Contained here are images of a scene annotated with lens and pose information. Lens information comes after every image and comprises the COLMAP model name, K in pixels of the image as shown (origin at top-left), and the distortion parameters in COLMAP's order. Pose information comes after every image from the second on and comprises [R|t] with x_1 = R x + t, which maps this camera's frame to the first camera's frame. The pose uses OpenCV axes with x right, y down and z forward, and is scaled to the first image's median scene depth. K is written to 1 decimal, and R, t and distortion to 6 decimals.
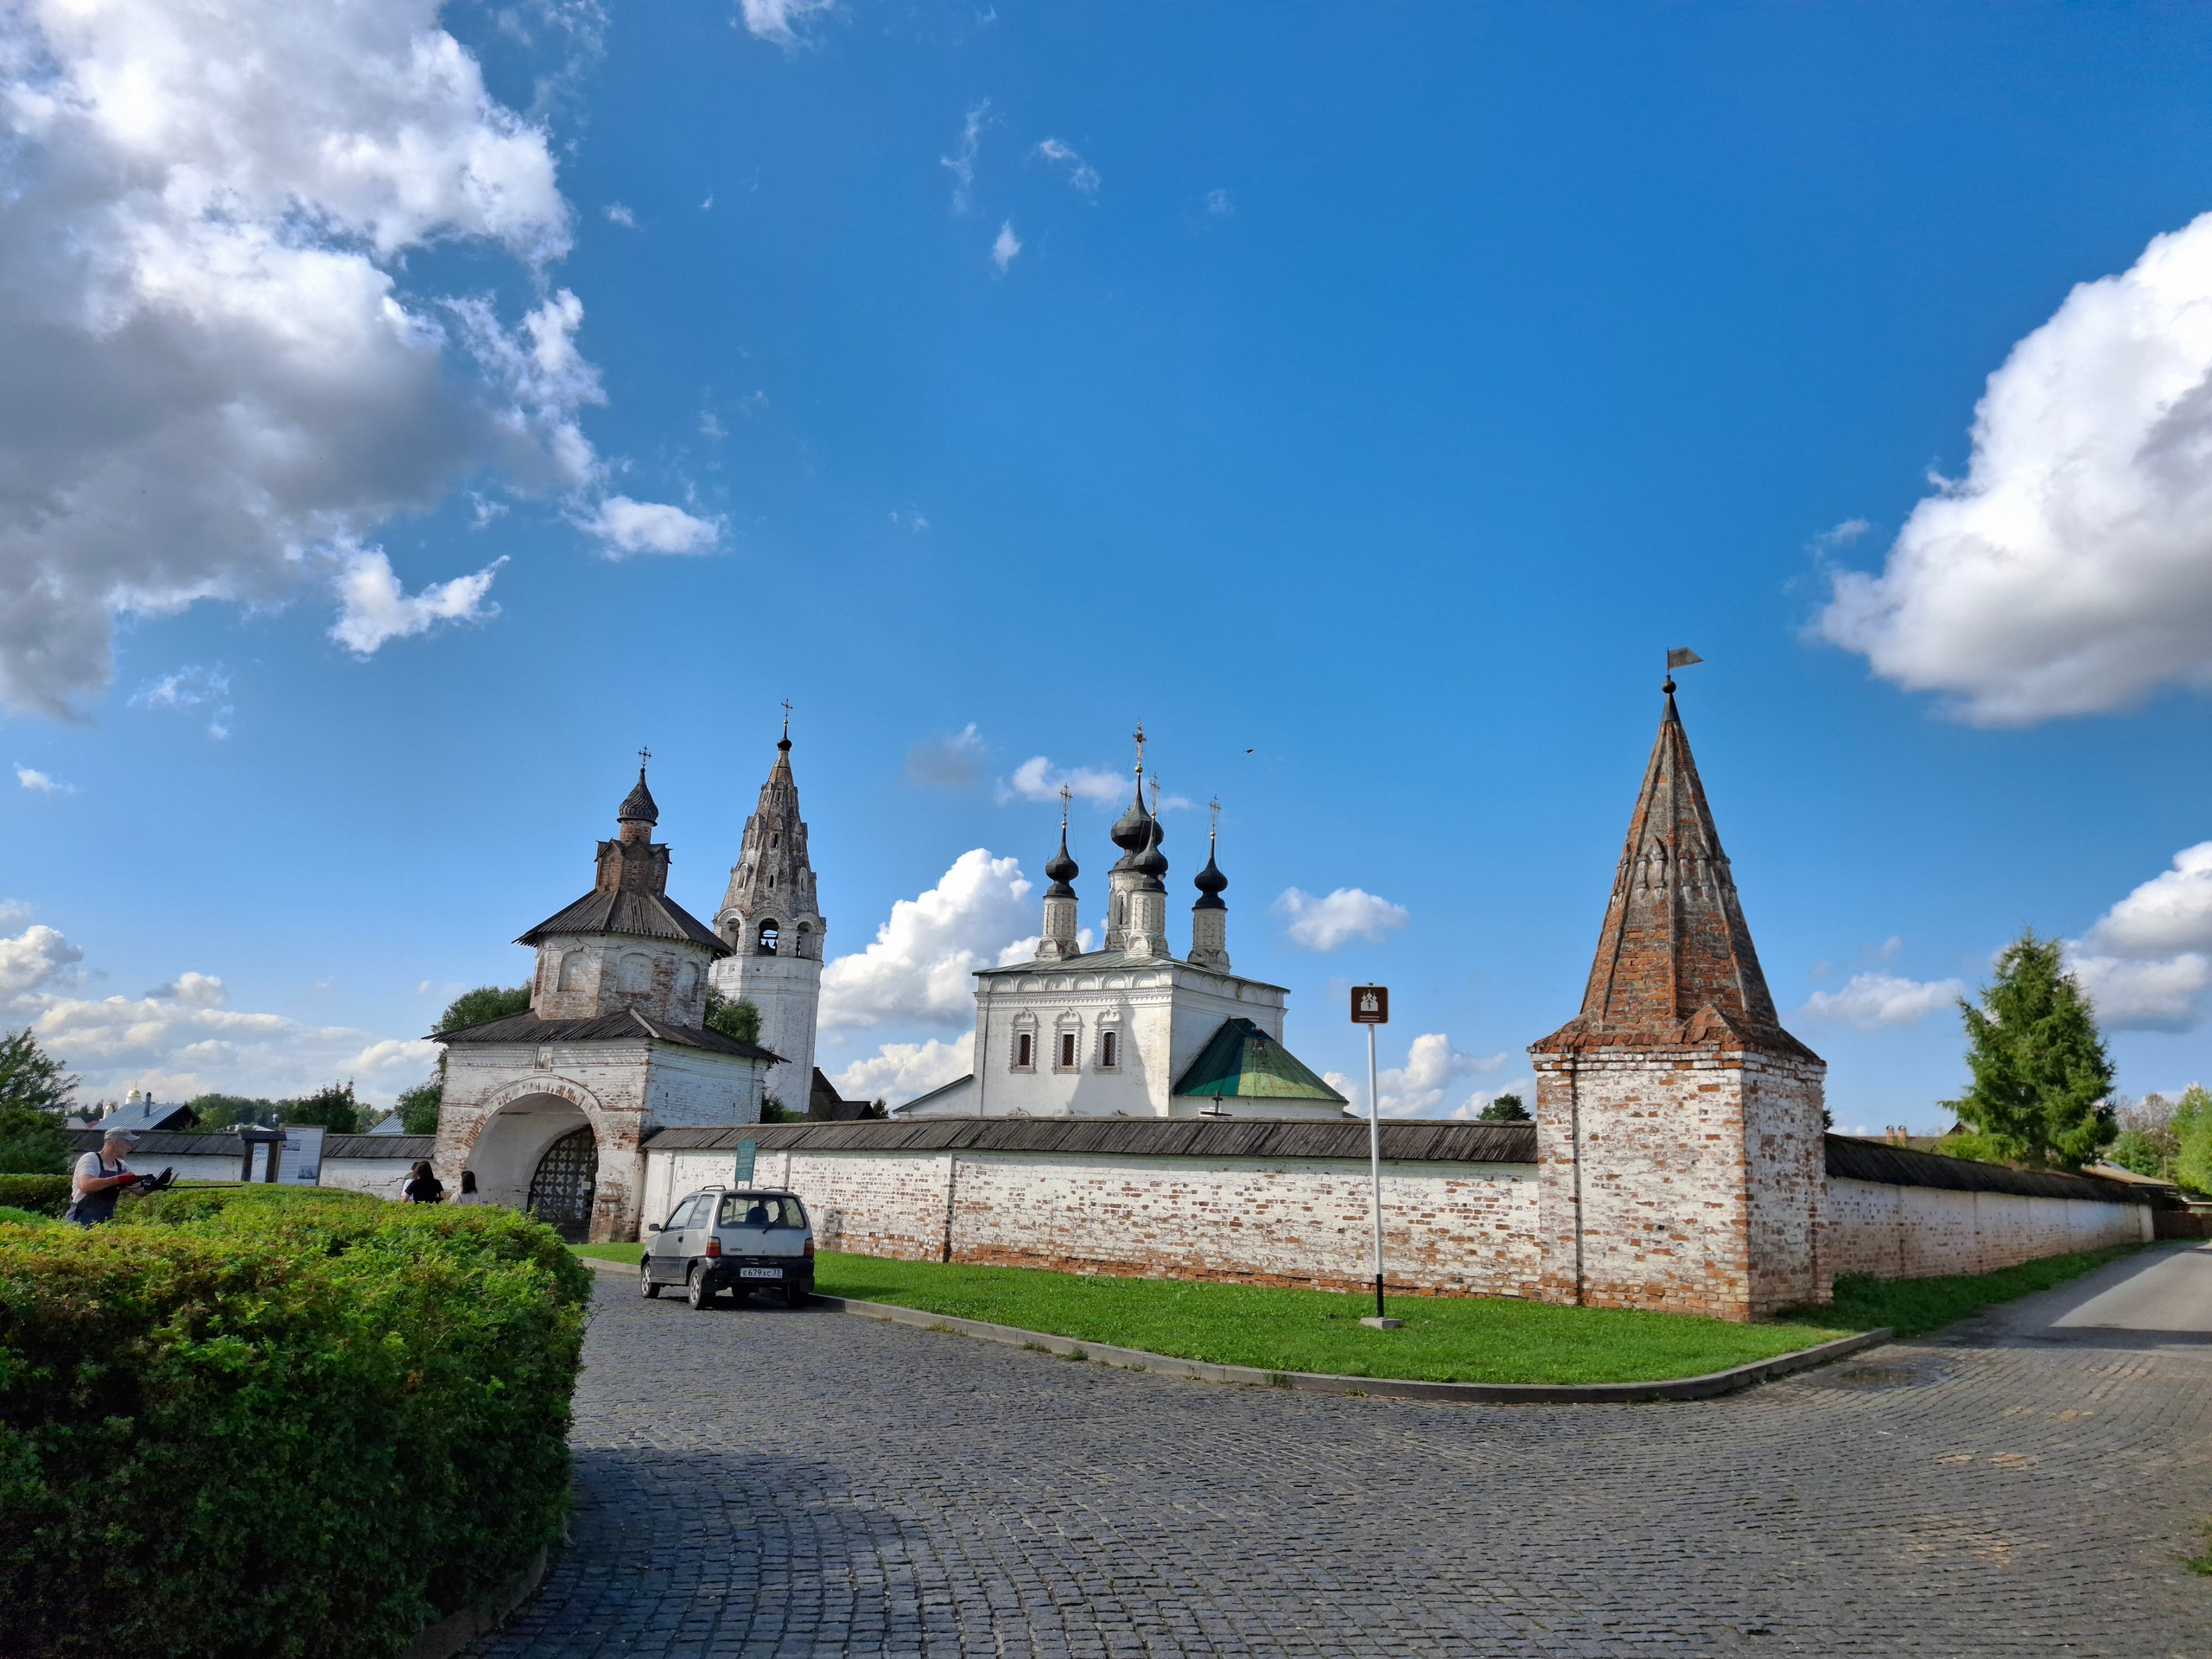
lens RADIAL K [[1632.9, 0, 1106.0], [0, 1632.9, 829.5], [0, 0, 1]] dist [0.205471, -0.514708]
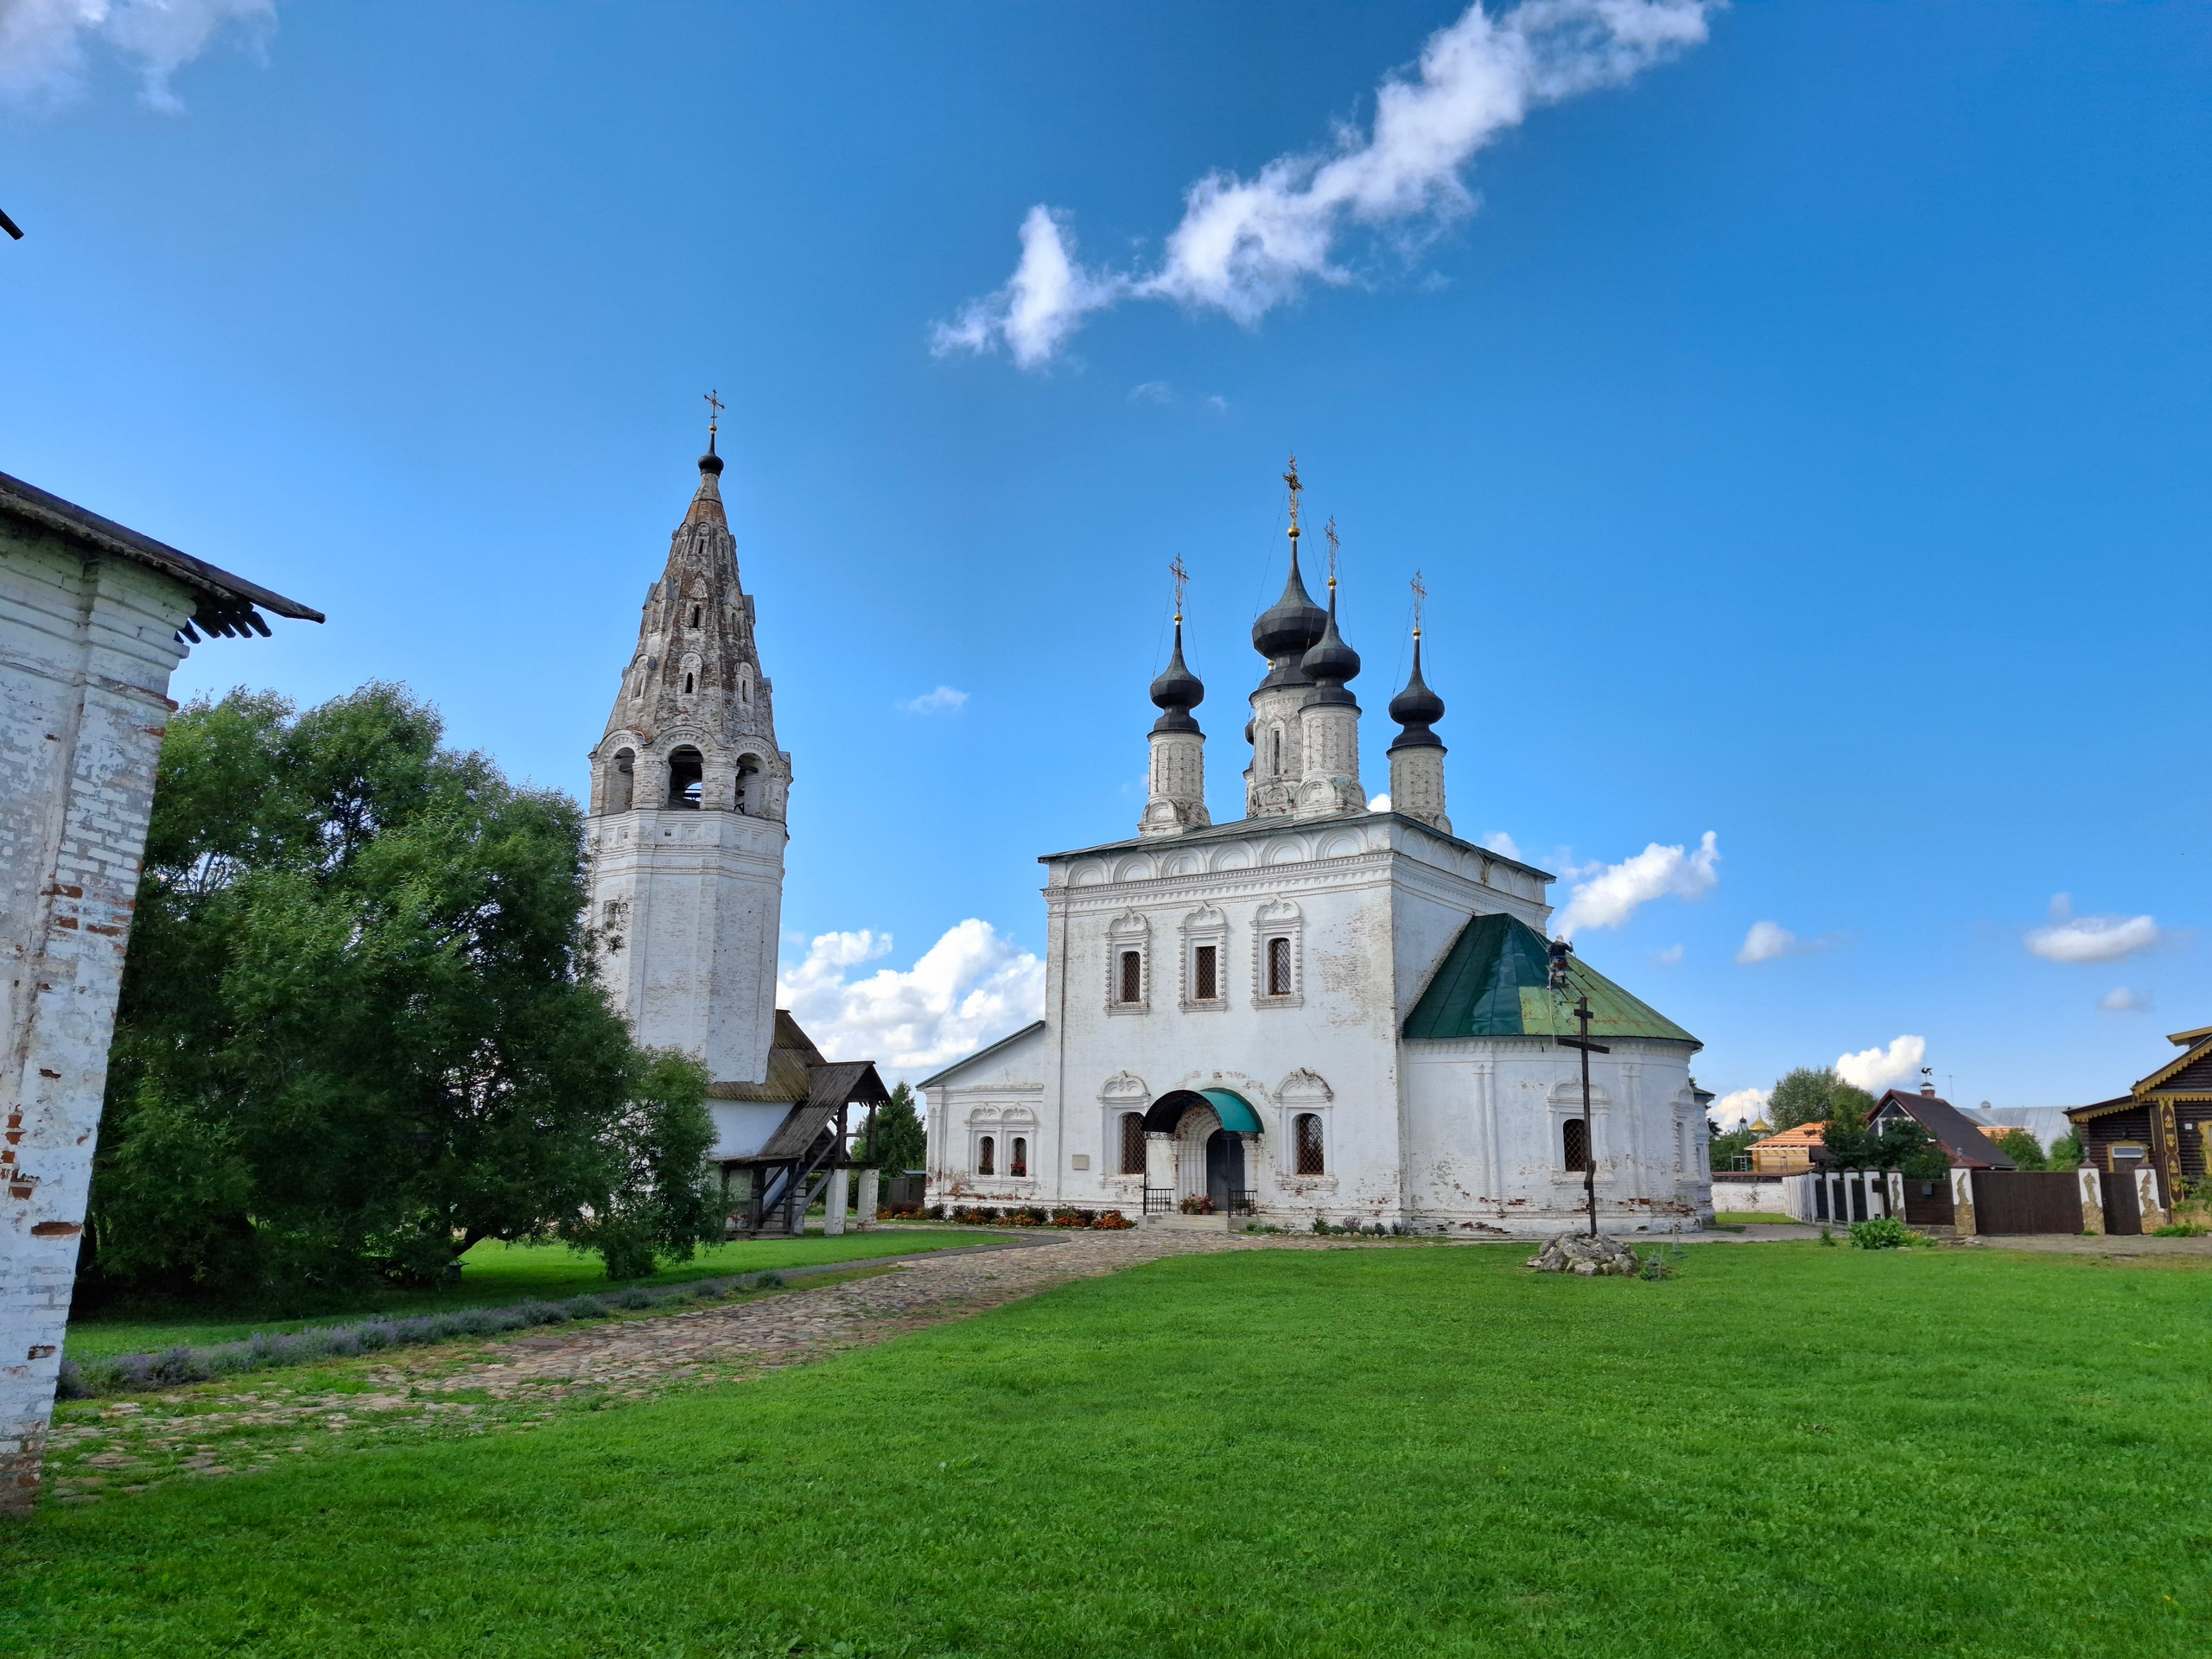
lens RADIAL K [[1632.9, 0, 1106.0], [0, 1632.9, 829.5], [0, 0, 1]] dist [0.205471, -0.514708]
pose [[0.999462, -0.028355, -0.016468, -0.106112], [0.028170, 0.999538, -0.011379, 0.196446], [0.016783, 0.010909, 0.999800, 0.903273]]
